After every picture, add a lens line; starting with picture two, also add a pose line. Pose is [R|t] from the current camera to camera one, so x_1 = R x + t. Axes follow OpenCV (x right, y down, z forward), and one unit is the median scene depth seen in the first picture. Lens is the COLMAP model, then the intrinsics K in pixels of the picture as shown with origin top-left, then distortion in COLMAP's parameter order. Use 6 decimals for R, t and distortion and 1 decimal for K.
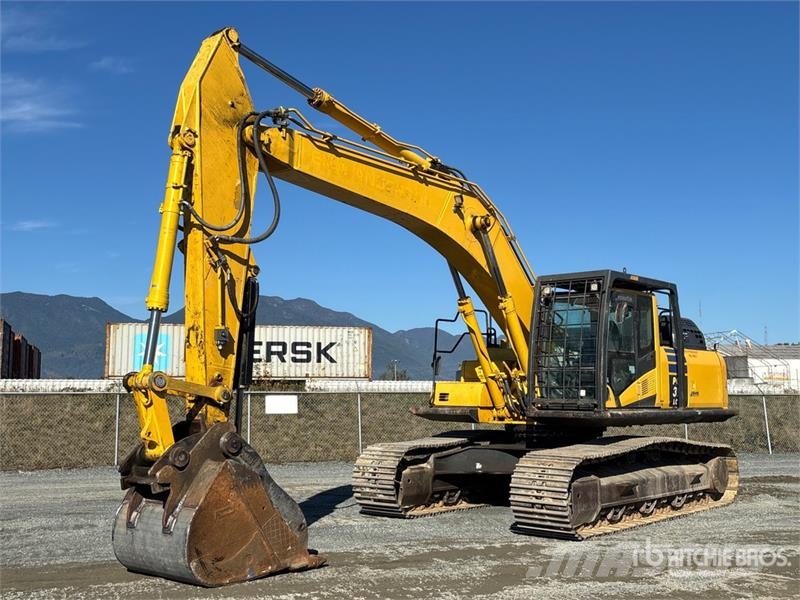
lens RADIAL K [[862.7, 0, 400.0], [0, 862.7, 300.0], [0, 0, 1]] dist [0.184377, -0.471951]
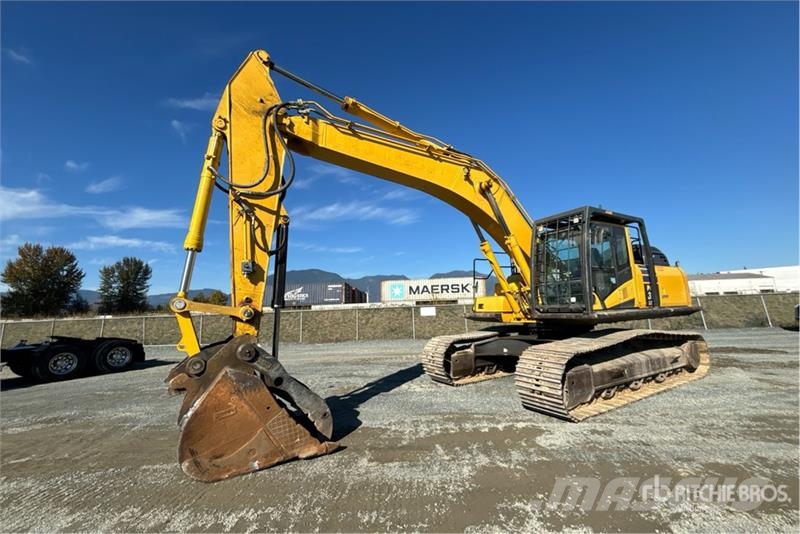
lens RADIAL K [[319.0, 0, 403.4], [0, 319.0, 262.7], [0, 0, 1]] dist [-0.001004, -0.000053]
pose [[0.948264, -0.079586, -0.307346, 0.116288], [0.071414, 0.996732, -0.037765, 0.049513], [0.309347, 0.013862, 0.950848, 0.447698]]
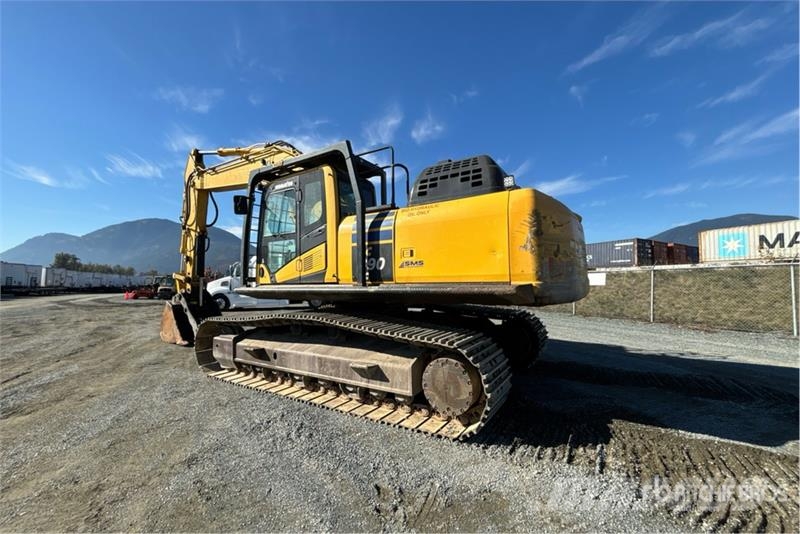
lens RADIAL K [[319.0, 0, 403.4], [0, 319.0, 262.7], [0, 0, 1]] dist [-0.001004, -0.000053]
pose [[0.160685, -0.056490, -0.985388, 0.695570], [0.125029, 0.991483, -0.036451, 0.133656], [0.979055, -0.117345, 0.166380, 1.105910]]
